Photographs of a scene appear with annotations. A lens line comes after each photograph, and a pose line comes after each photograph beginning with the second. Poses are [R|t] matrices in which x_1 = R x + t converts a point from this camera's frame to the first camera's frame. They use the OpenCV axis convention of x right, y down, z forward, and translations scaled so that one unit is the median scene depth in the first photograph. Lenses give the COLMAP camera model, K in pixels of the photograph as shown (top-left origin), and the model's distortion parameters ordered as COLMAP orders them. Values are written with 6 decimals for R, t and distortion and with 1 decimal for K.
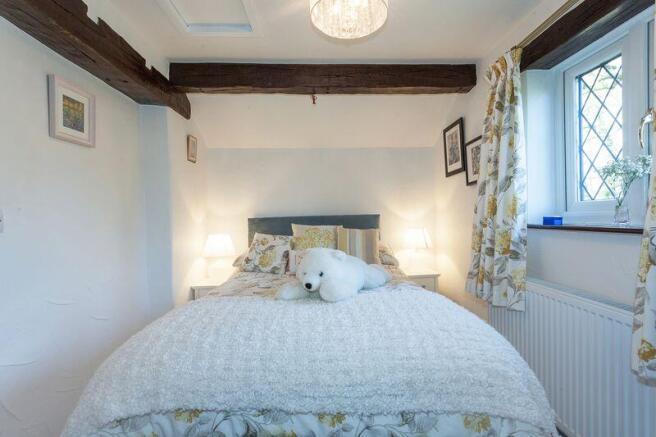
lens RADIAL K [[325.7, 0, 322.7], [0, 325.7, 216.4], [0, 0, 1]] dist [0.001014, 0.000399]
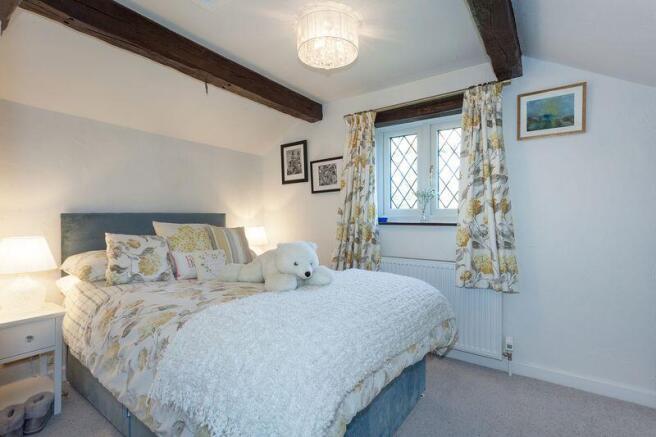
lens RADIAL K [[325.7, 0, 322.7], [0, 325.7, 216.4], [0, 0, 1]] dist [0.001014, 0.000399]
pose [[0.594156, 0.019684, 0.804109, -0.574802], [-0.015686, 0.999794, -0.012885, 0.015170], [-0.804197, -0.004957, 0.594343, 0.176610]]
